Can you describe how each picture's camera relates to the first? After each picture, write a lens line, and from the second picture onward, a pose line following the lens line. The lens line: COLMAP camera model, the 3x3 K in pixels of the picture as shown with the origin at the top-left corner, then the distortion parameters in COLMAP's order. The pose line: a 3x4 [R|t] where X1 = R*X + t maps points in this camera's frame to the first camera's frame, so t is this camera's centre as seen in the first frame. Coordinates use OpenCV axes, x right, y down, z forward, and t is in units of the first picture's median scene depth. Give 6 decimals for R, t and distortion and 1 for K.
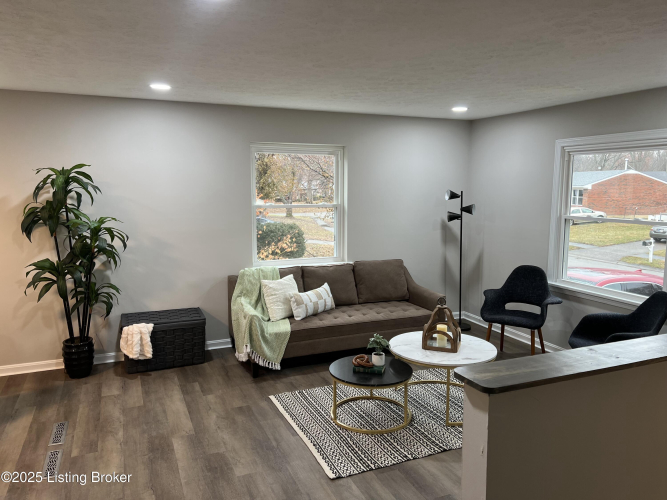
lens RADIAL K [[499.5, 0, 331.0], [0, 499.5, 241.7], [0, 0, 1]] dist [0.079396, -0.124359]
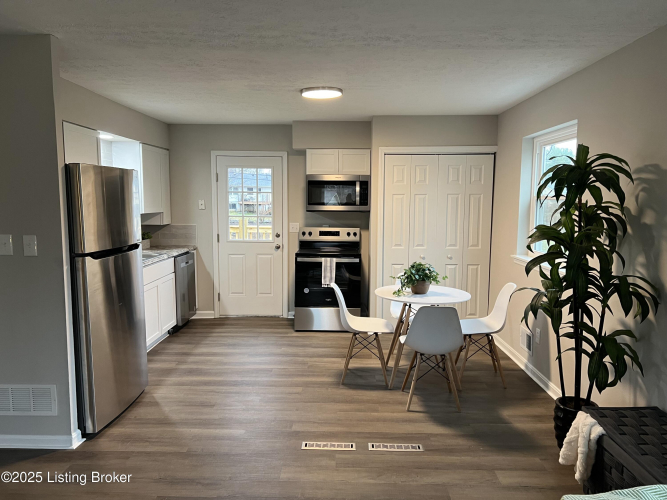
lens RADIAL K [[499.1, 0, 335.8], [0, 499.1, 254.0], [0, 0, 1]] dist [0.075718, -0.085589]
pose [[-0.405393, 0.098480, -0.908822, 0.232745], [-0.107610, 0.982127, 0.154424, -0.073089], [0.907787, 0.160401, -0.387550, 0.920903]]
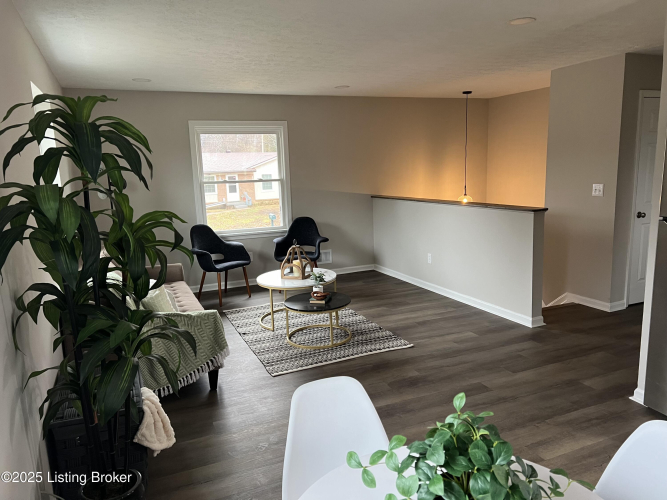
lens RADIAL K [[499.1, 0, 335.8], [0, 499.1, 254.0], [0, 0, 1]] dist [0.075718, -0.085589]
pose [[-0.014801, -0.180911, 0.983388, -0.903123], [0.143772, 0.972891, 0.181144, -0.061494], [-0.989500, 0.144065, 0.011611, 0.750818]]
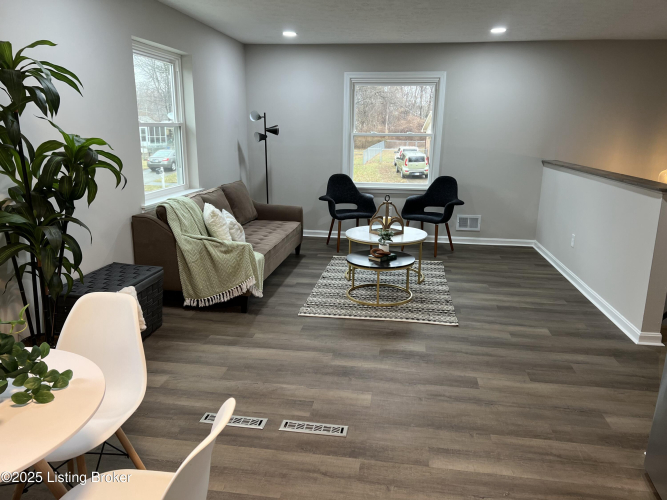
lens RADIAL K [[499.1, 0, 335.8], [0, 499.1, 254.0], [0, 0, 1]] dist [0.075718, -0.085589]
pose [[0.521833, -0.205166, 0.828008, -0.789069], [0.082586, 0.978238, 0.190343, 0.004303], [-0.849041, -0.030945, 0.527420, 0.371079]]
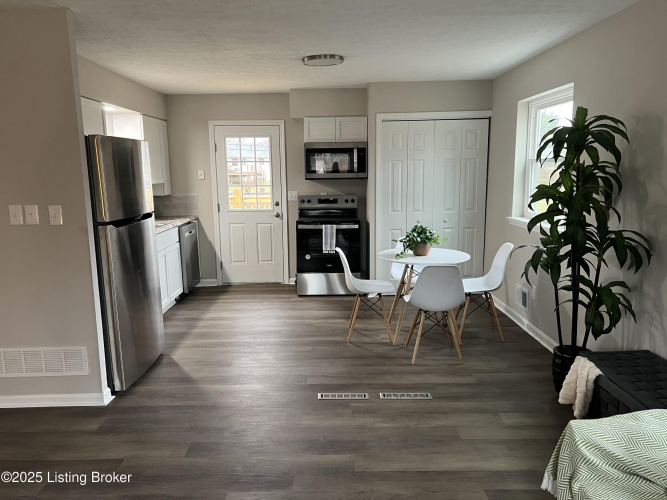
lens RADIAL K [[498.7, 0, 330.2], [0, 498.7, 251.6], [0, 0, 1]] dist [0.076448, -0.088042]
pose [[-0.389066, 0.157635, -0.907622, 0.281527], [-0.087939, 0.974396, 0.206928, -0.066402], [0.917003, 0.160324, -0.365242, 0.904905]]
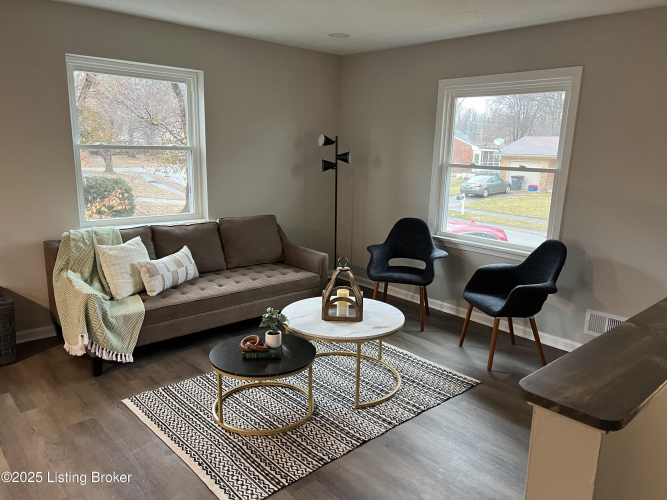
lens RADIAL K [[498.7, 0, 330.2], [0, 498.7, 251.6], [0, 0, 1]] dist [0.076448, -0.088042]
pose [[0.946078, -0.045216, 0.320769, -0.055045], [0.012043, 0.994435, 0.104659, 0.011686], [-0.323716, -0.095153, 0.941357, 0.193235]]
